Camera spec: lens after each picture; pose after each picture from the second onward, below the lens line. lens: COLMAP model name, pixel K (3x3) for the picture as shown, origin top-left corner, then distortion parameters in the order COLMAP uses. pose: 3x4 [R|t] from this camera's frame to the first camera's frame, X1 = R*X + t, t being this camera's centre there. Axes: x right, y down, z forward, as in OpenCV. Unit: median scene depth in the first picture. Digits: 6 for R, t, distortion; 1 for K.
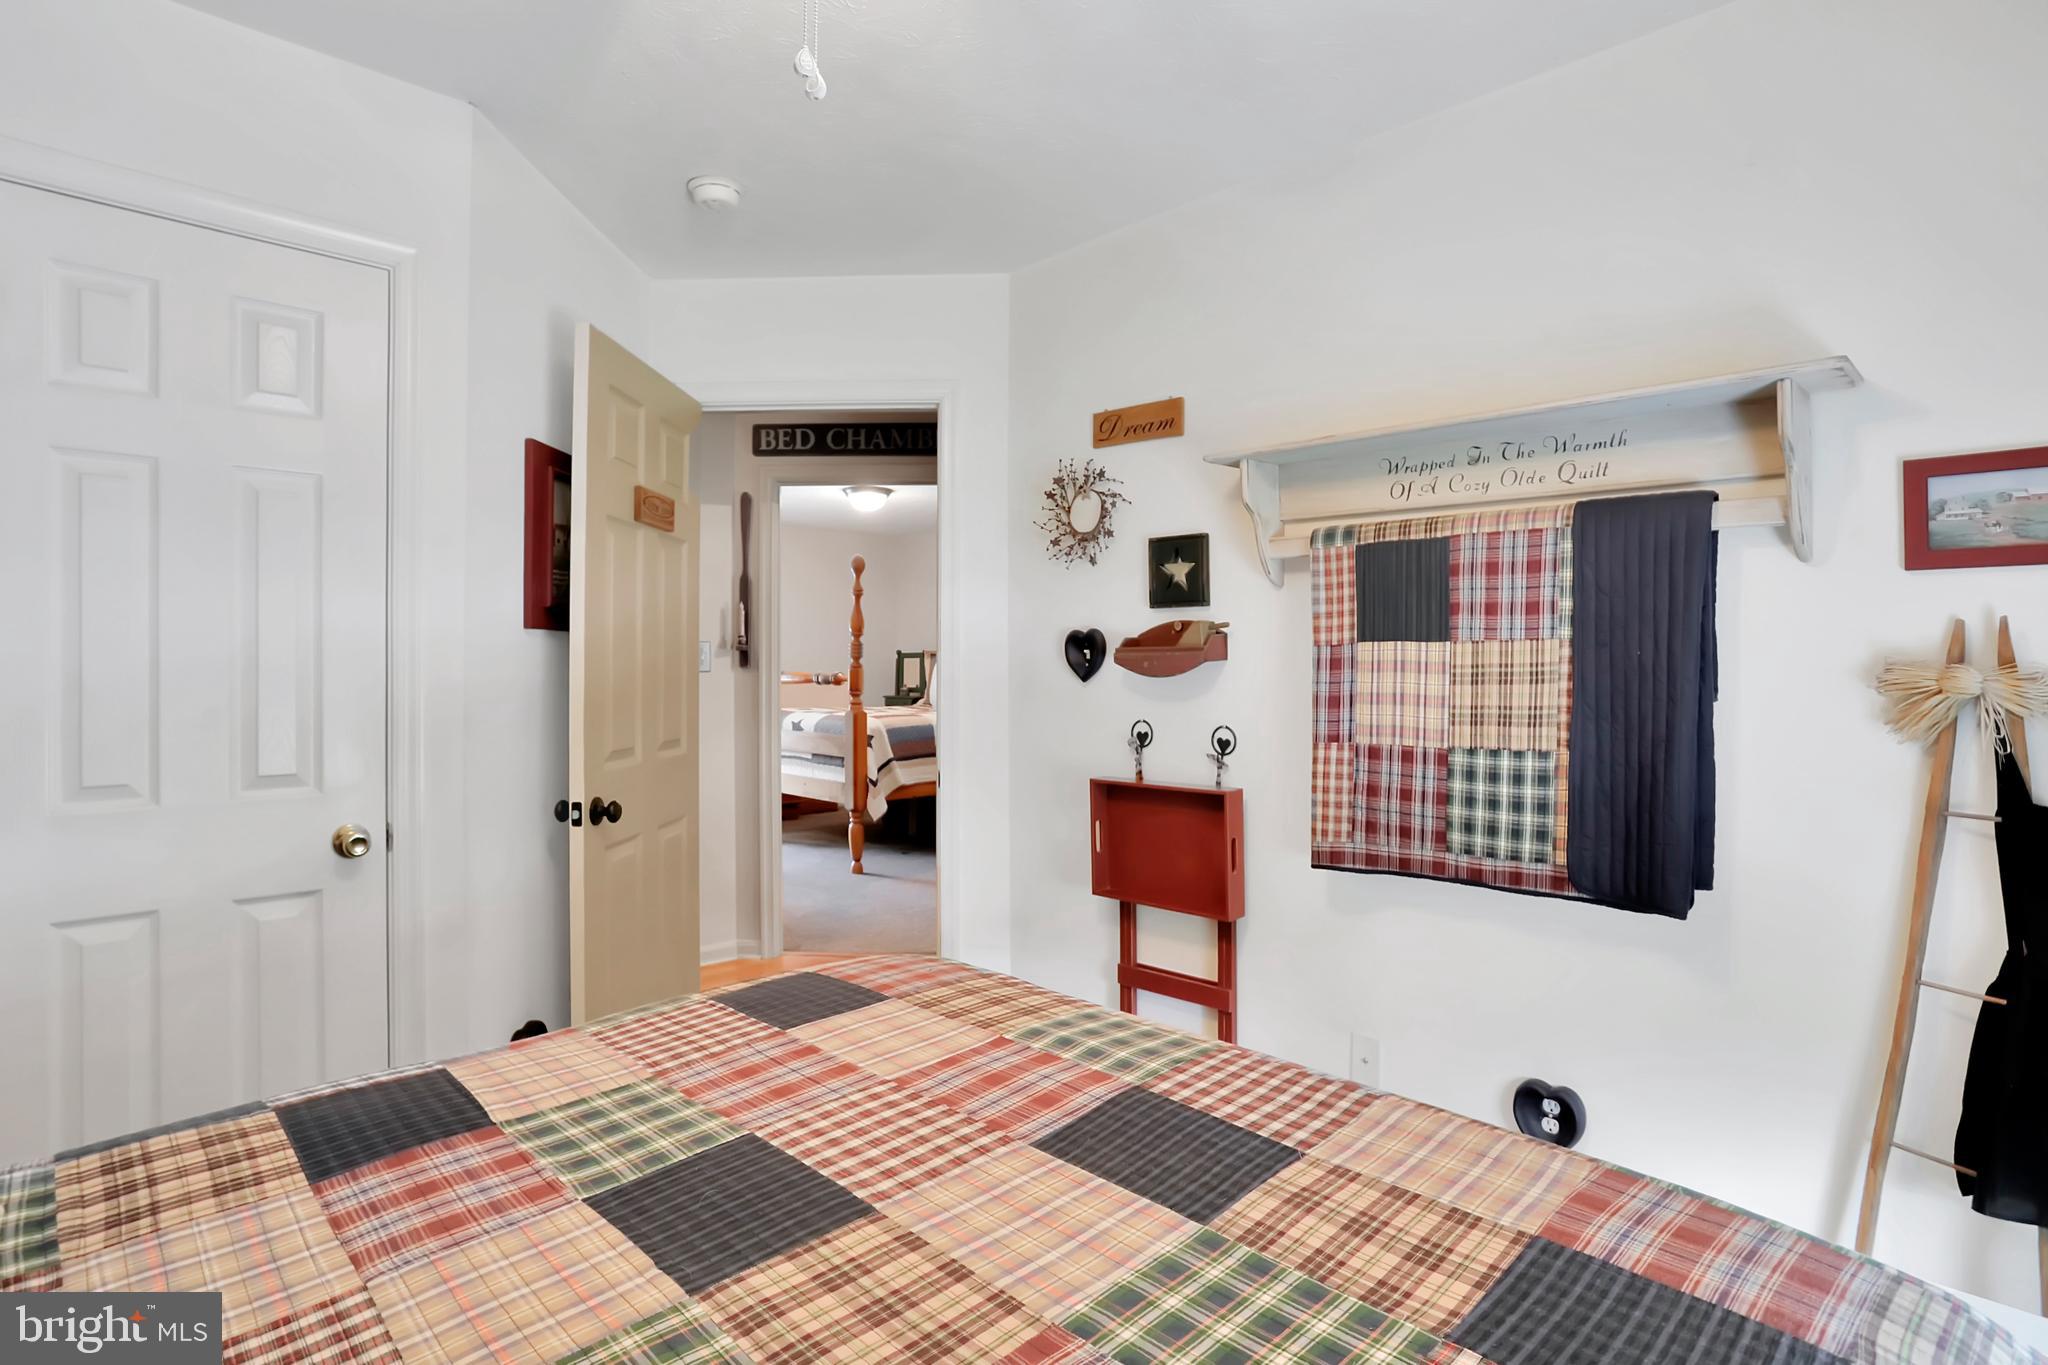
lens RADIAL K [[1079.9, 0, 1073.9], [0, 1079.9, 651.4], [0, 0, 1]] dist [-0.067448, 0.025765]
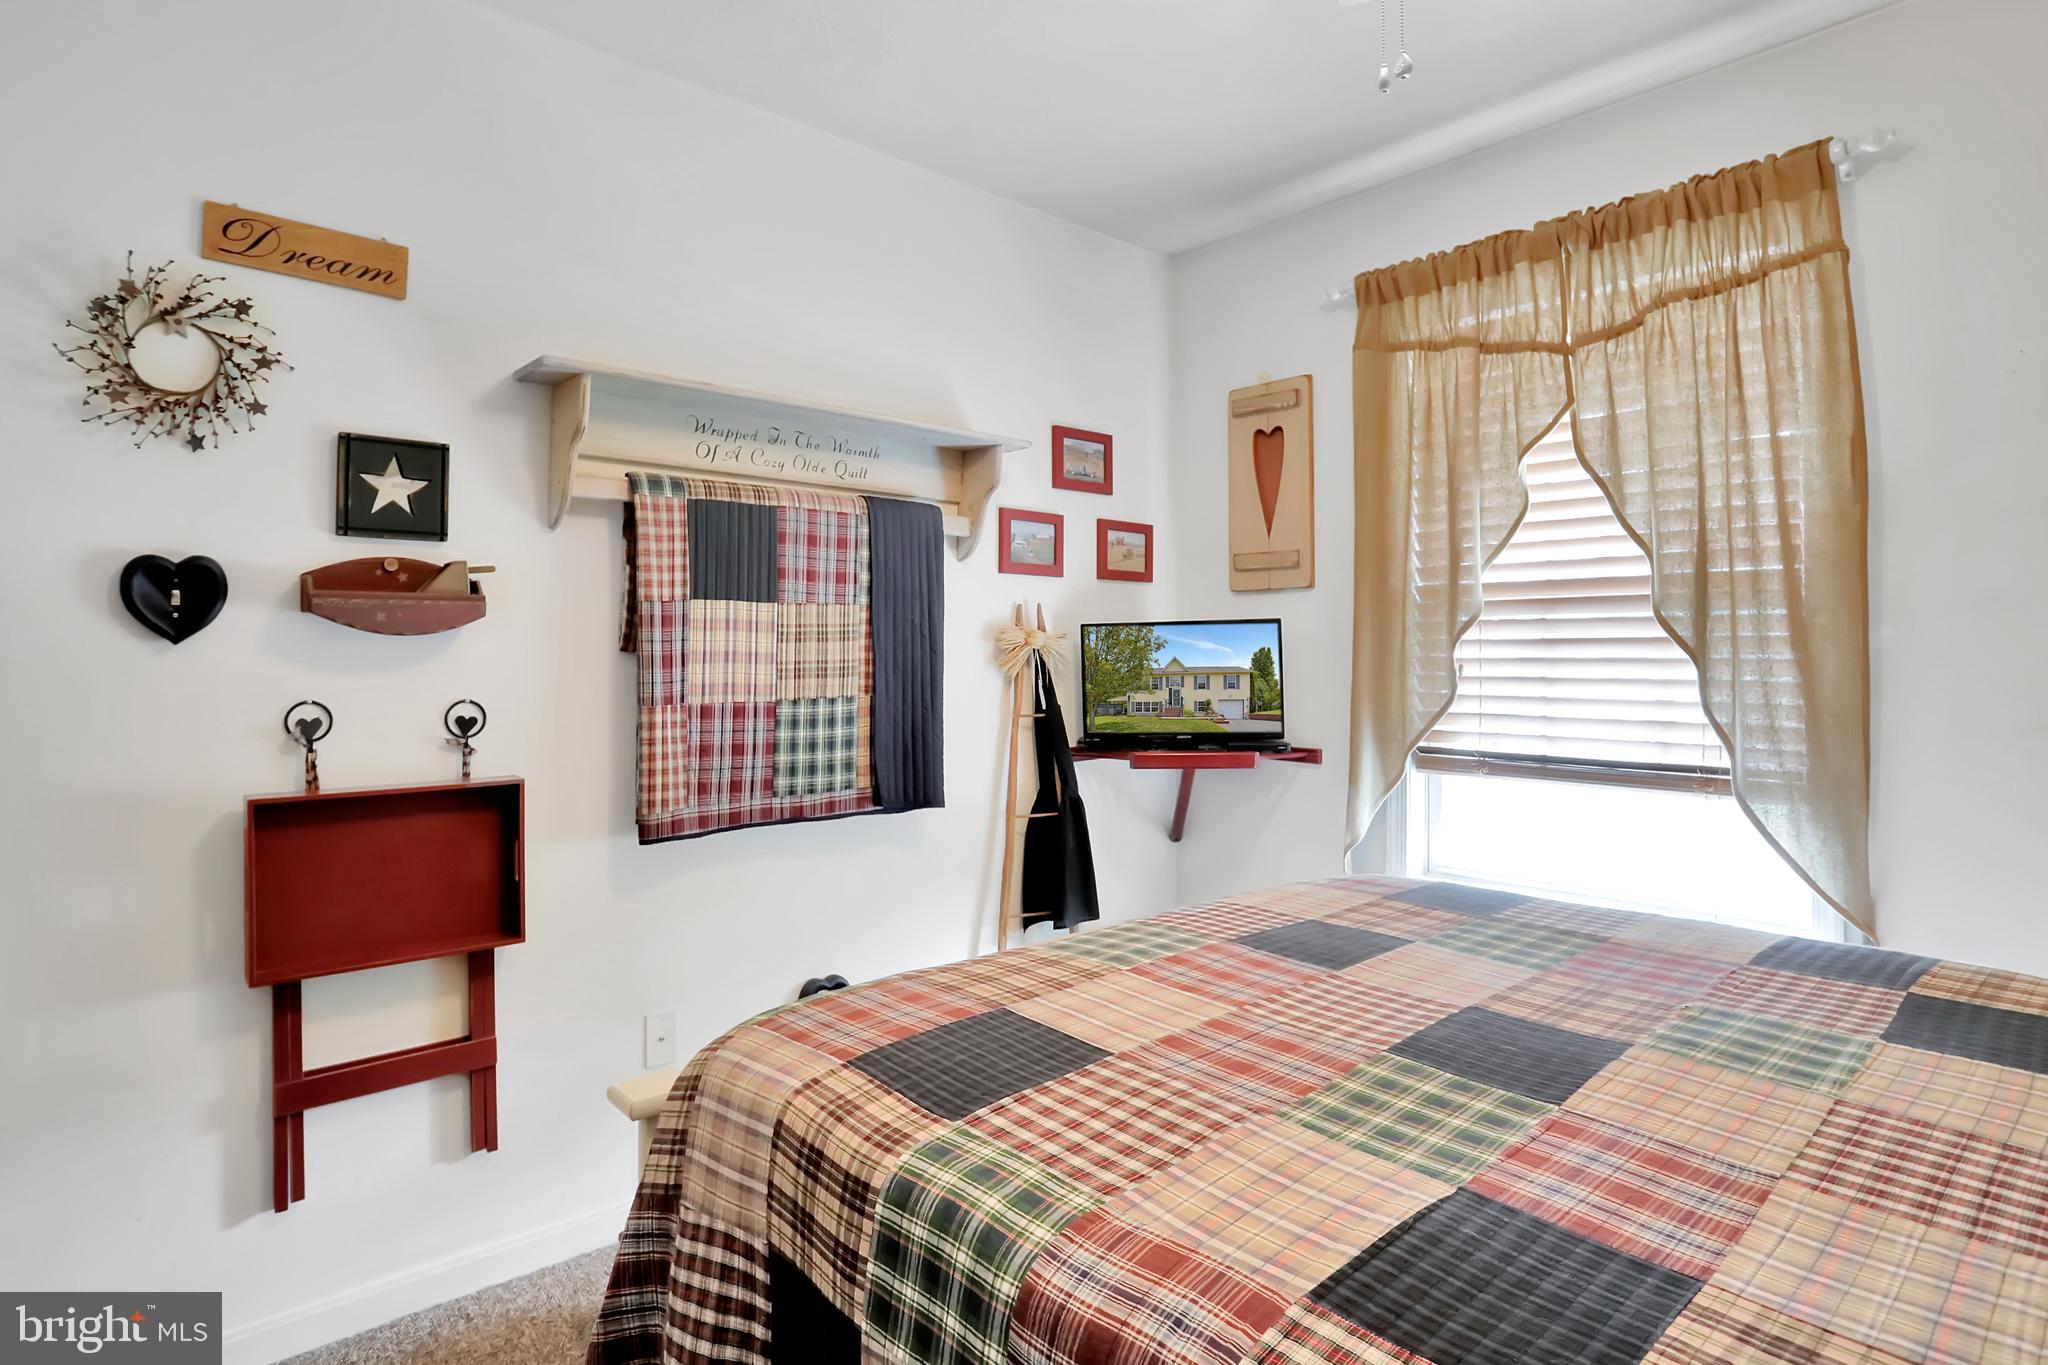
lens RADIAL K [[1079.9, 0, 995.6], [0, 1079.9, 646.9], [0, 0, 1]] dist [-0.067448, 0.025765]
pose [[0.064140, 0.007302, 0.997914, -0.724860], [-0.006965, 0.999952, -0.006869, 0.041299], [-0.997917, -0.006510, 0.064188, 0.705162]]
